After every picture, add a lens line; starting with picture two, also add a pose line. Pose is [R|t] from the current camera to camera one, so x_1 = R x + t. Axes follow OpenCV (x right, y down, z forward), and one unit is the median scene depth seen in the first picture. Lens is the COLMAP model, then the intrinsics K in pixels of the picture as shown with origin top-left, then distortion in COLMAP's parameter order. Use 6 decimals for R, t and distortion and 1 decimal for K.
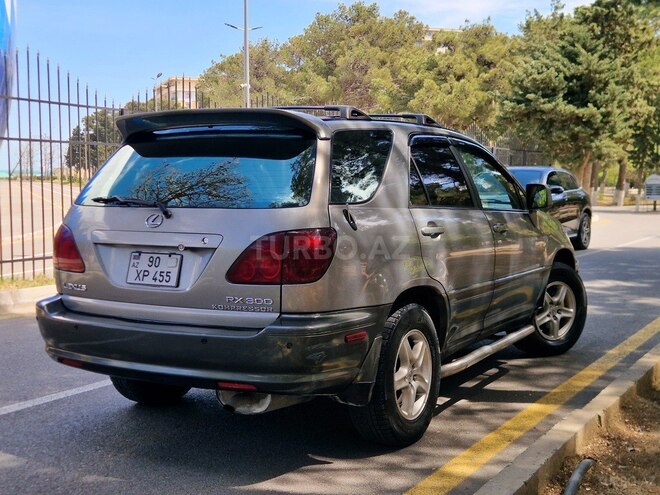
lens RADIAL K [[904.2, 0, 355.4], [0, 904.2, 232.0], [0, 0, 1]] dist [0.084351, 0.000000]
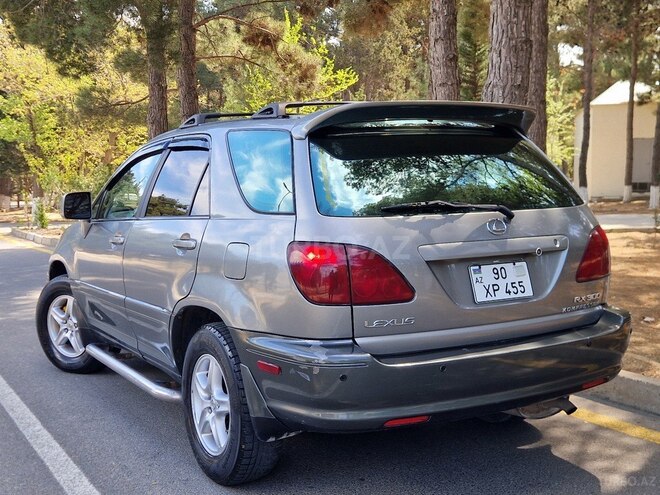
lens RADIAL K [[904.2, 0, 316.7], [0, 904.2, 247.2], [0, 0, 1]] dist [0.084351, 0.000000]
pose [[0.526182, -0.077609, 0.846823, -0.885434], [0.089556, 0.995346, 0.035574, -0.032342], [-0.845643, 0.057120, 0.530683, 0.581474]]
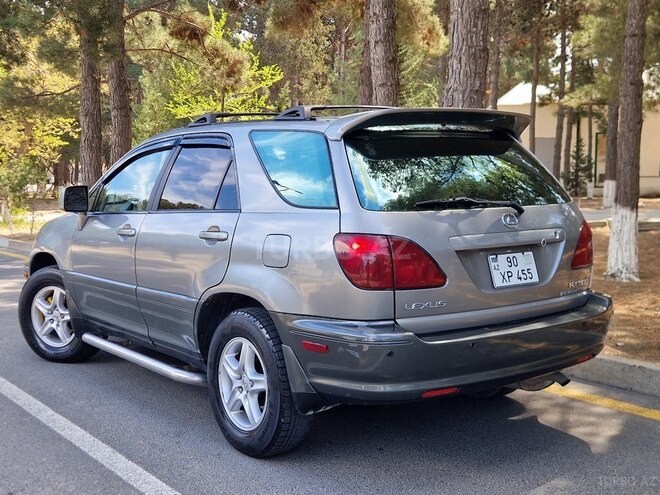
lens RADIAL K [[904.2, 0, 332.5], [0, 904.2, 246.0], [0, 0, 1]] dist [0.084351, 0.000000]
pose [[0.415755, -0.081664, 0.905803, -1.008304], [0.083473, 0.995183, 0.051408, -0.042832], [-0.905638, 0.054237, 0.420569, 0.645701]]
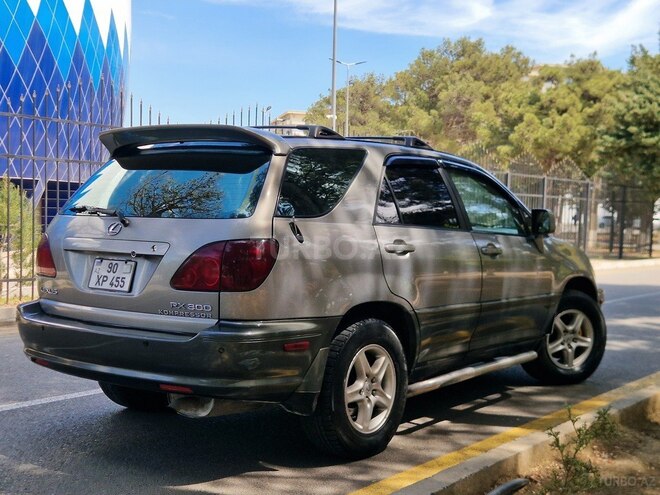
lens RADIAL K [[904.2, 0, 375.0], [0, 904.2, 227.1], [0, 0, 1]] dist [0.084351, 0.000000]
pose [[0.992933, 0.023537, -0.116318, 0.171330], [-0.028649, 0.998687, -0.042472, 0.018371], [0.115165, 0.045504, 0.992304, -0.013310]]
